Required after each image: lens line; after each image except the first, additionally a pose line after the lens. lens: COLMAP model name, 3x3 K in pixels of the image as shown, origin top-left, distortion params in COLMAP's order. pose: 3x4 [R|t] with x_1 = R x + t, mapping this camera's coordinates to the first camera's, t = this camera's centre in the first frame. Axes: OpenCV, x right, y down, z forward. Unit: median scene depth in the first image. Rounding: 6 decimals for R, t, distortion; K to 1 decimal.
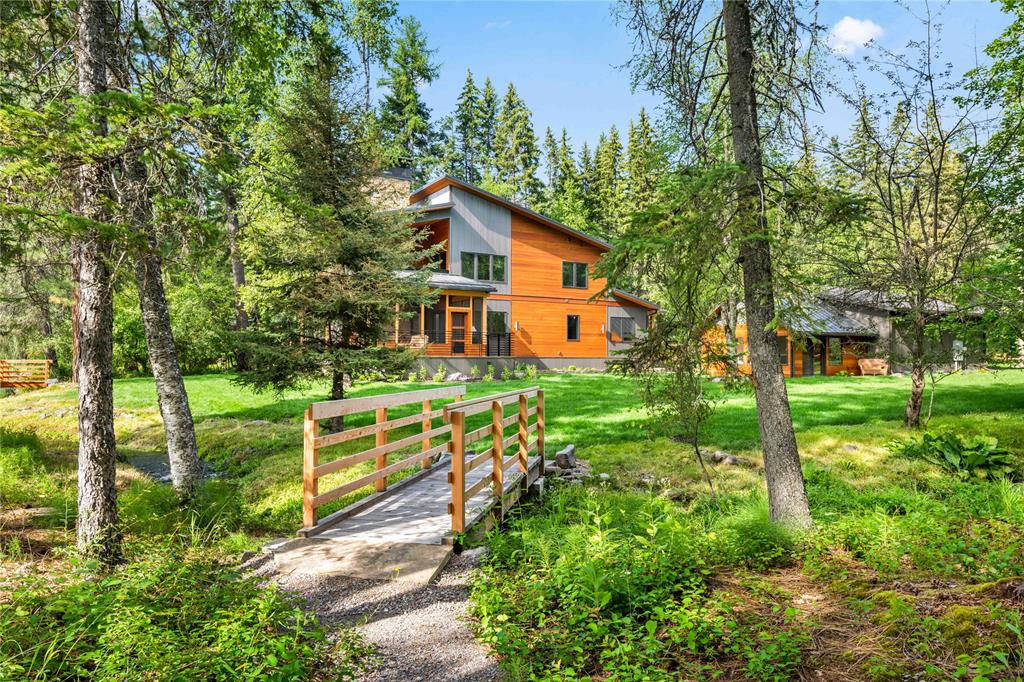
lens RADIAL K [[661.0, 0, 509.3], [0, 661.0, 345.4], [0, 0, 1]] dist [0.007003, 0.000786]
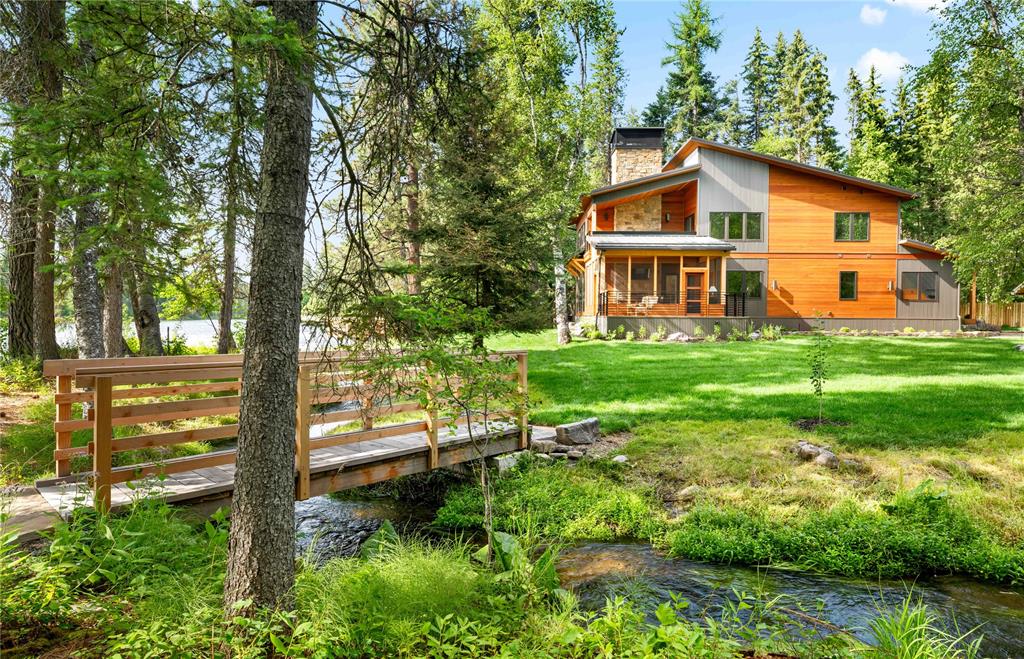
lens RADIAL K [[568.0, 0, 512.0], [0, 568.0, 329.5], [0, 0, 1]] dist [0.011234, -0.000375]
pose [[0.853310, 0.015656, -0.521169, 0.119673], [0.005337, 0.999235, 0.038754, 0.001111], [0.521376, -0.035851, 0.852573, 0.095405]]
